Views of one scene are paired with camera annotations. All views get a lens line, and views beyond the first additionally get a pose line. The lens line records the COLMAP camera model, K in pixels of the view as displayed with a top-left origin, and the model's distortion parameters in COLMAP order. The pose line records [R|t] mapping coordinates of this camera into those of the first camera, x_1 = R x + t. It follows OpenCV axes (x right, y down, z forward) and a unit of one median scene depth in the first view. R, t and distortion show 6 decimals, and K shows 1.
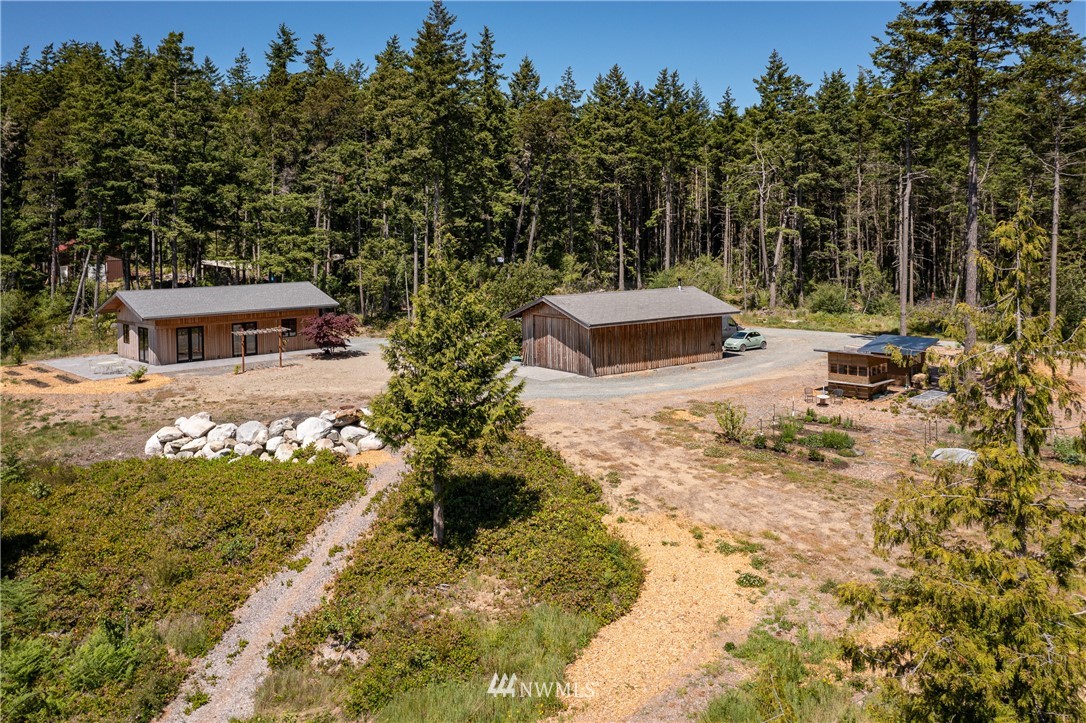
lens RADIAL K [[826.3, 0, 535.9], [0, 826.3, 265.7], [0, 0, 1]] dist [0.006650, -0.000910]
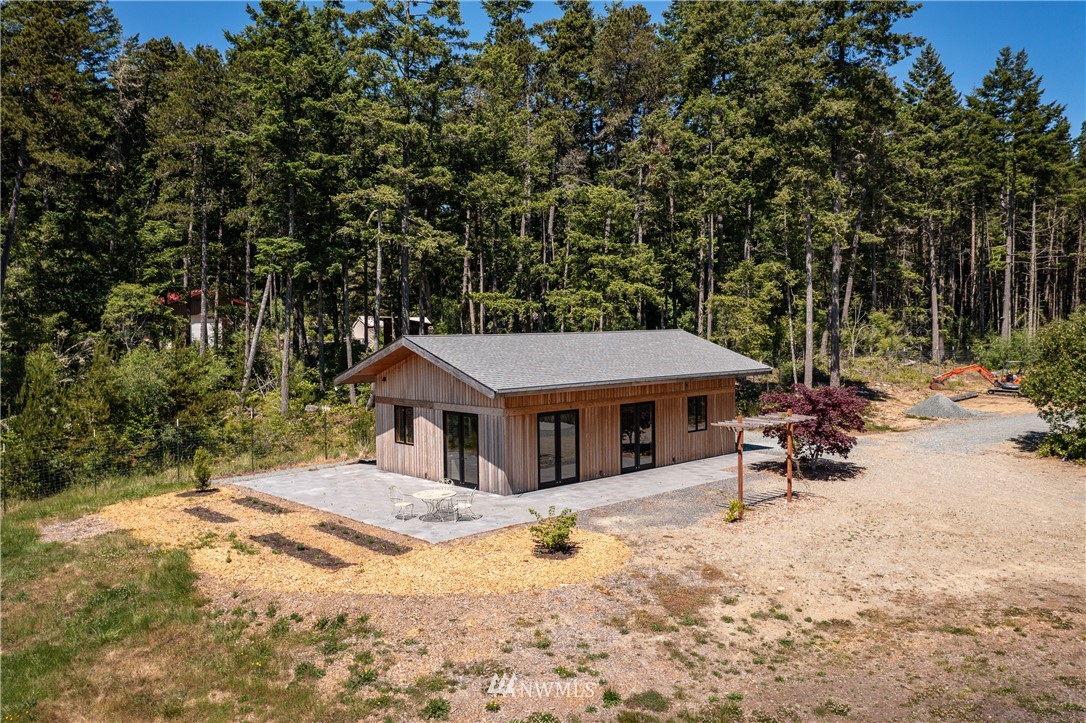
lens RADIAL K [[826.3, 0, 543.2], [0, 826.3, 361.5], [0, 0, 1]] dist [0.006650, -0.000910]
pose [[0.999782, 0.000924, -0.020843, -0.352713], [-0.000671, 0.999926, 0.012137, 0.033496], [0.020853, -0.012120, 0.999709, 0.446961]]
